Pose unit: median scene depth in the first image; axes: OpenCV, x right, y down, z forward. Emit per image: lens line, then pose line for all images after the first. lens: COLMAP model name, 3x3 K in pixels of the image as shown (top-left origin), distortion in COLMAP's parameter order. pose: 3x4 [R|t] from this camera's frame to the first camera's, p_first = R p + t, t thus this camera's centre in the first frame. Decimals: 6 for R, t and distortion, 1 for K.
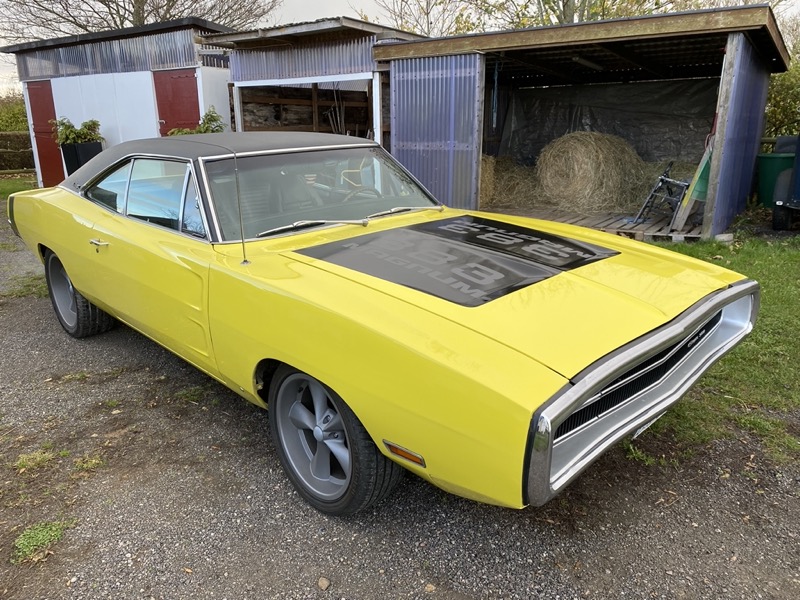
lens RADIAL K [[602.9, 0, 396.1], [0, 602.9, 294.3], [0, 0, 1]] dist [0.003439, -0.001540]
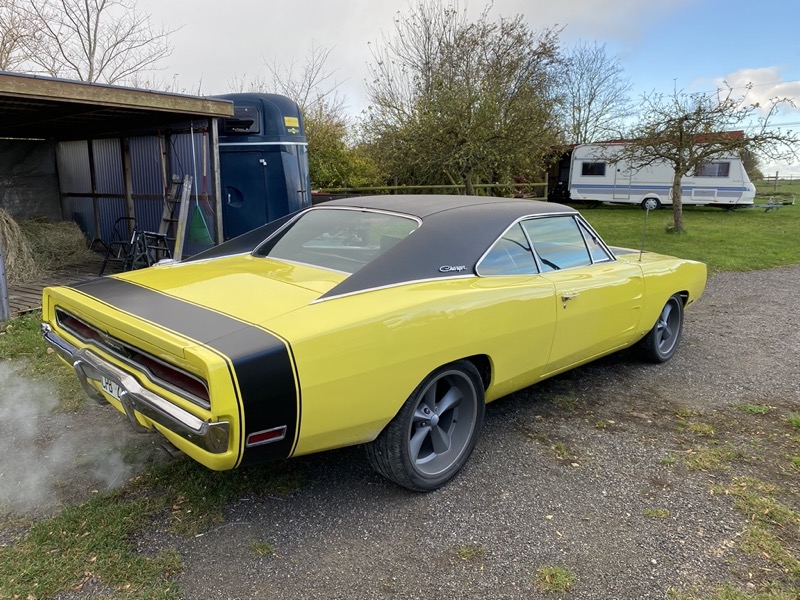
lens RADIAL K [[599.1, 0, 377.6], [0, 599.1, 295.5], [0, 0, 1]] dist [0.043593, -0.081929]
pose [[-0.000800, -0.186317, 0.982489, -0.580762], [0.270437, 0.945839, 0.179587, -0.140070], [-0.962737, 0.265845, 0.049631, 0.480769]]
